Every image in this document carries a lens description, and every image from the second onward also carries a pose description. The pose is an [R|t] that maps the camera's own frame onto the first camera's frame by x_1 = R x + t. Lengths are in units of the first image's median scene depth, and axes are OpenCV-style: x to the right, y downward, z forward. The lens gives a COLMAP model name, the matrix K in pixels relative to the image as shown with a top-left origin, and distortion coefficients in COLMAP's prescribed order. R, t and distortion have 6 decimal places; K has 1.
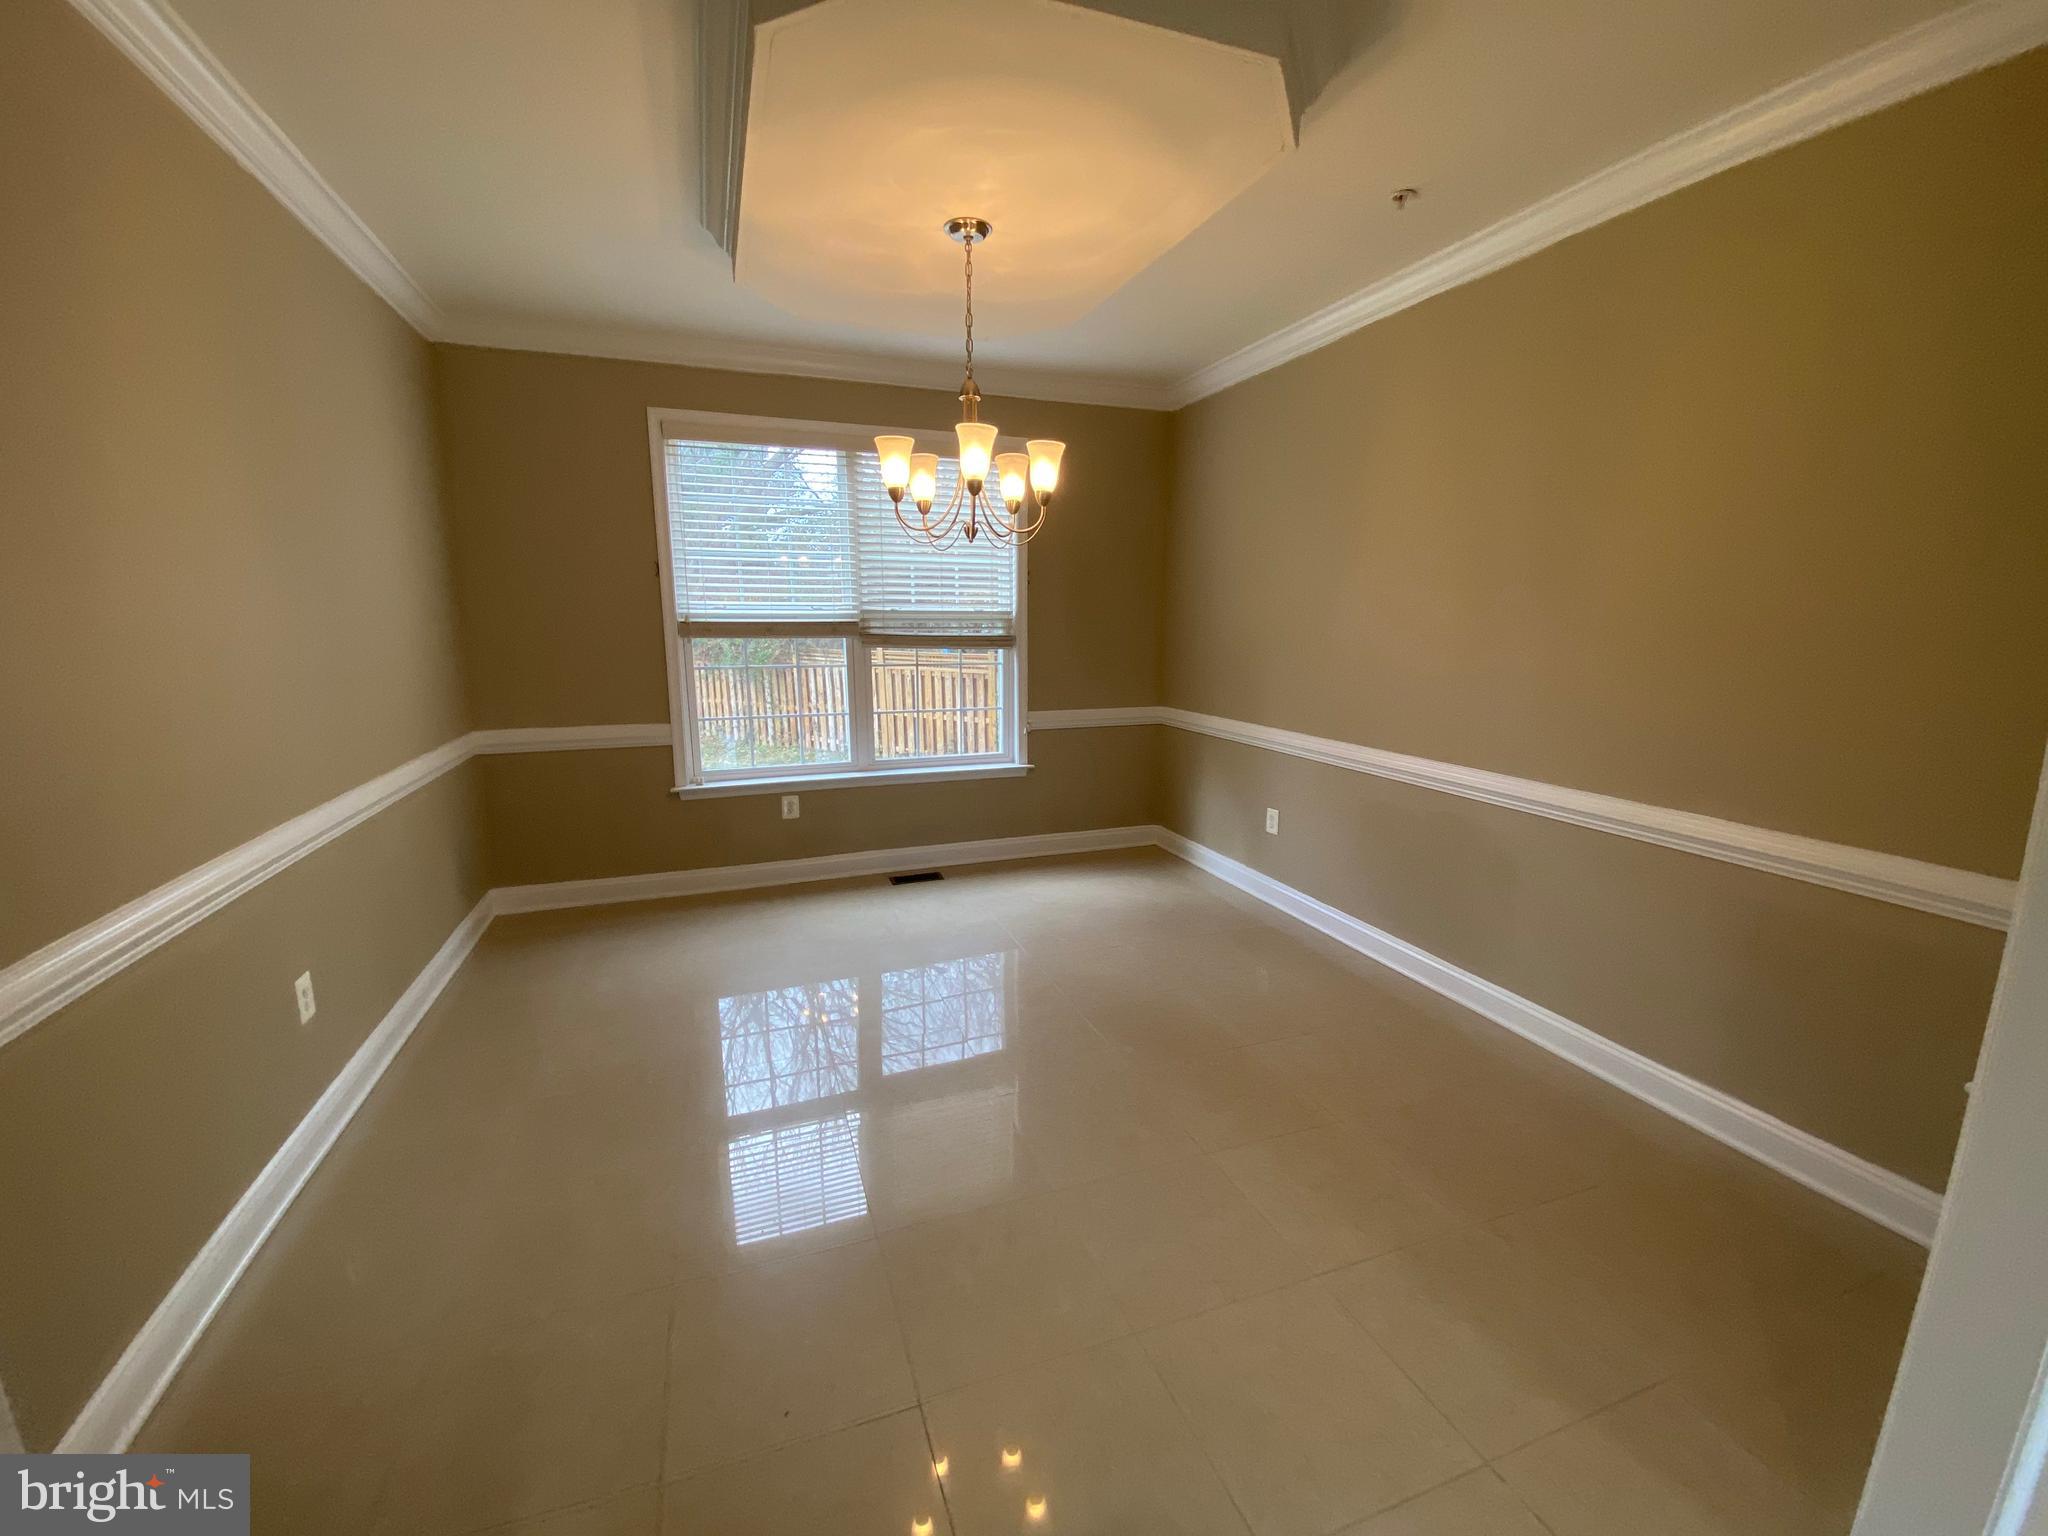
lens RADIAL K [[834.6, 0, 1021.0], [0, 834.6, 774.5], [0, 0, 1]] dist [0.009885, -0.009964]
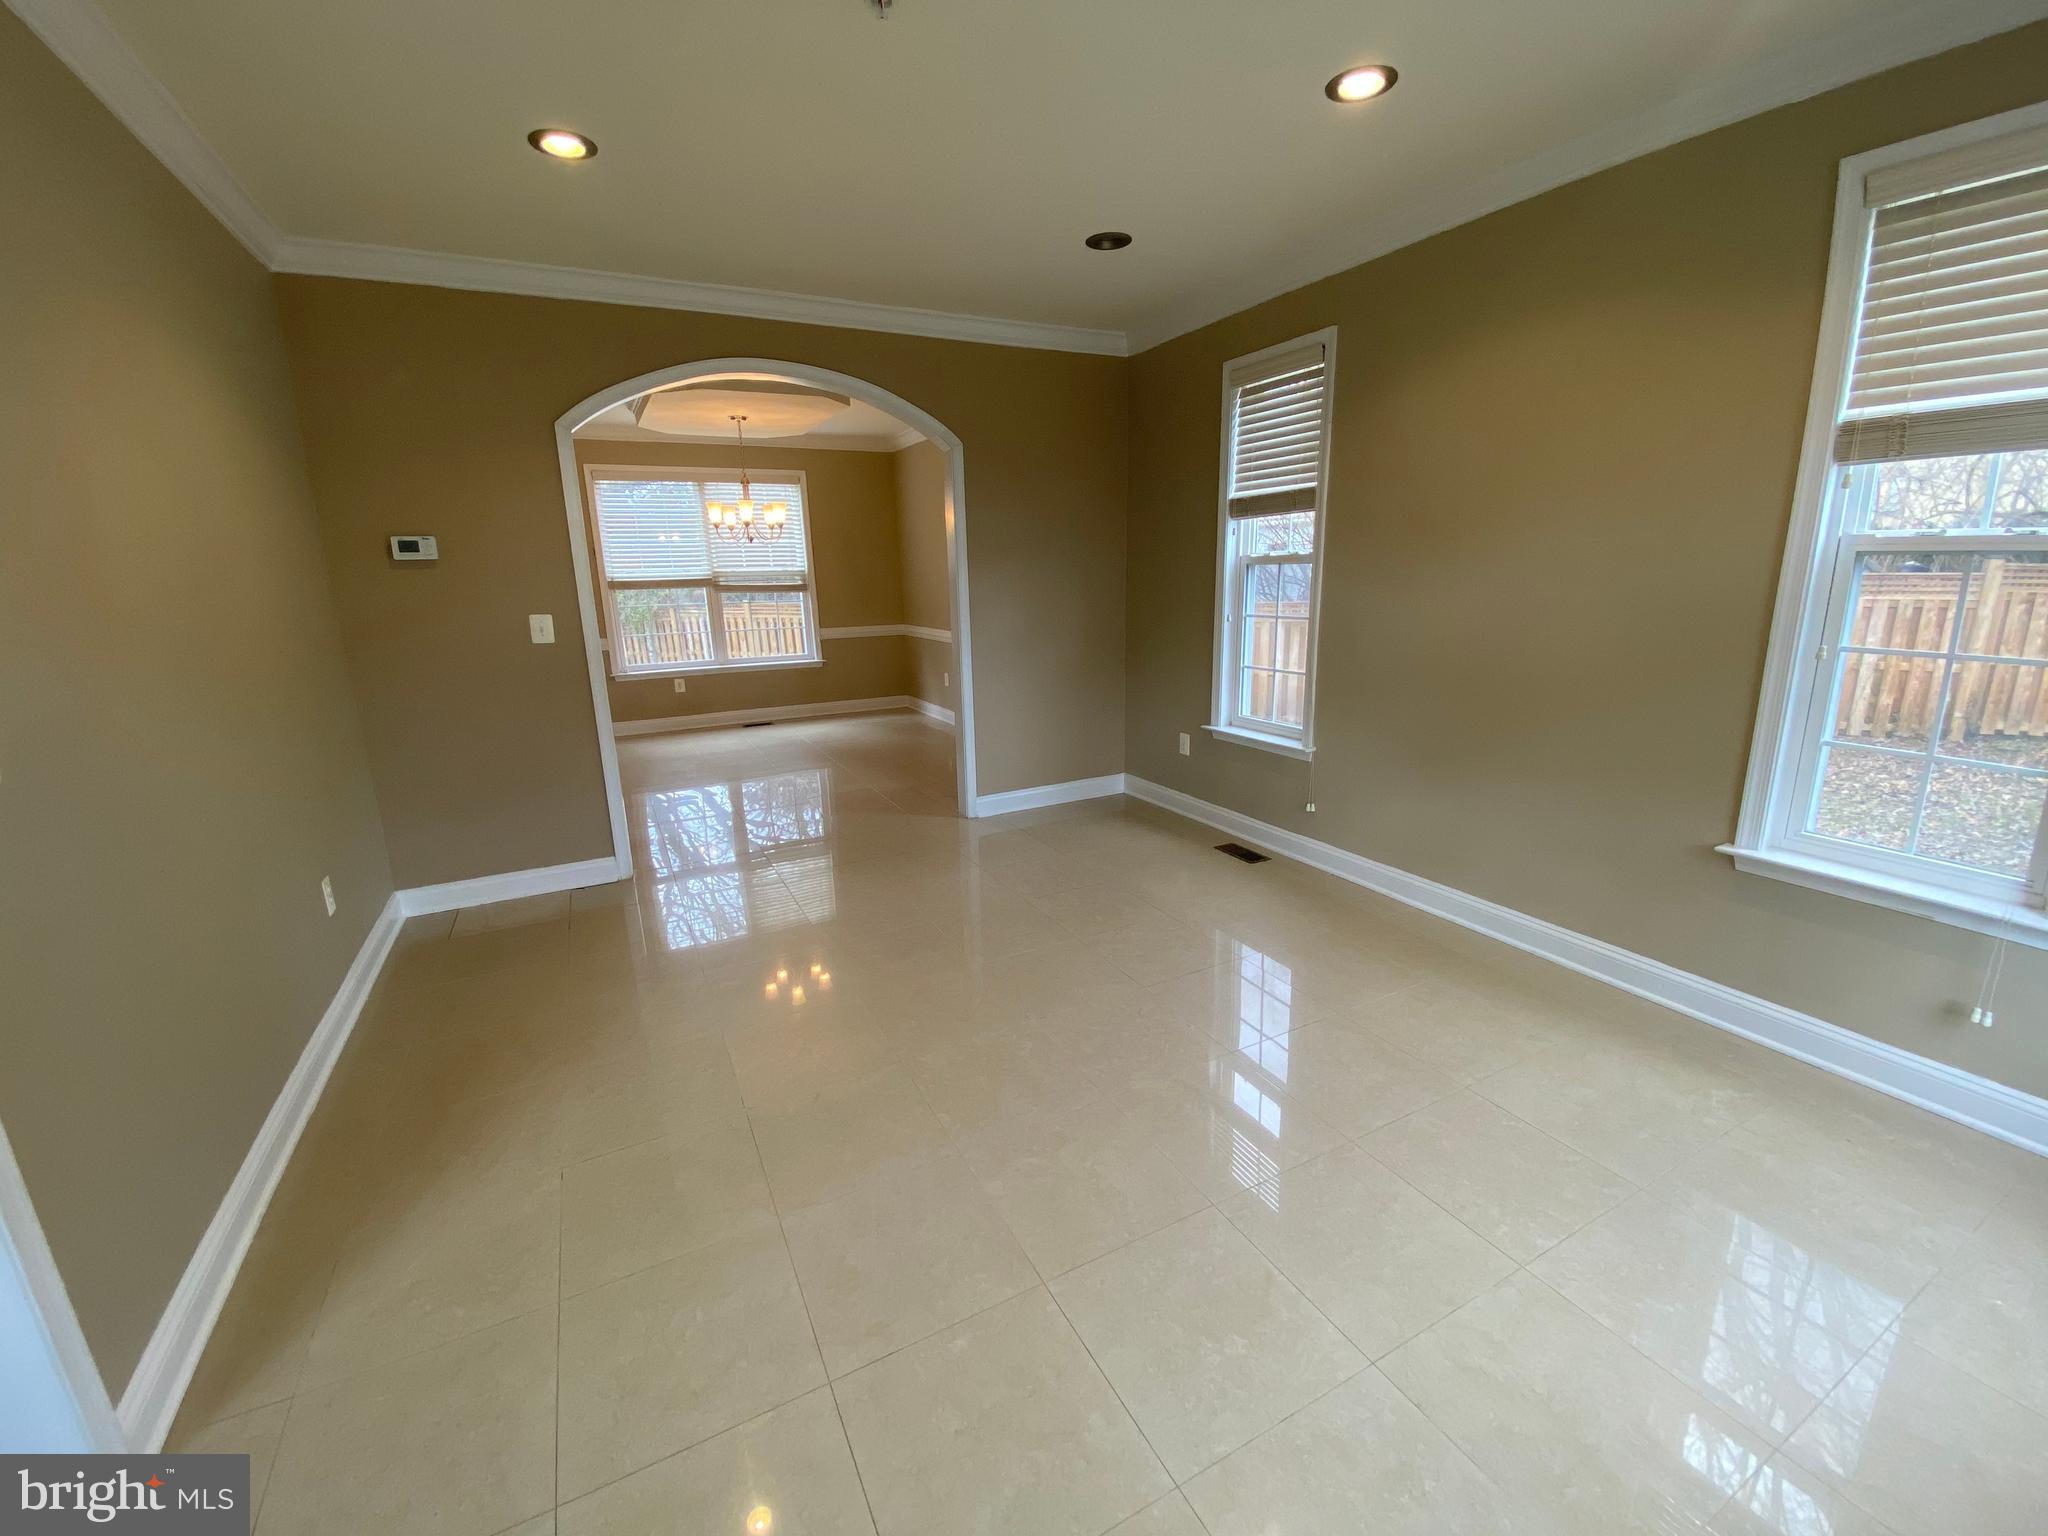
lens RADIAL K [[834.6, 0, 1034.0], [0, 834.6, 778.2], [0, 0, 1]] dist [0.009885, -0.009964]
pose [[0.989203, -0.057950, 0.134607, 0.201430], [0.049858, 0.996784, 0.062728, 0.150383], [-0.137809, -0.055340, 0.988912, -0.807318]]
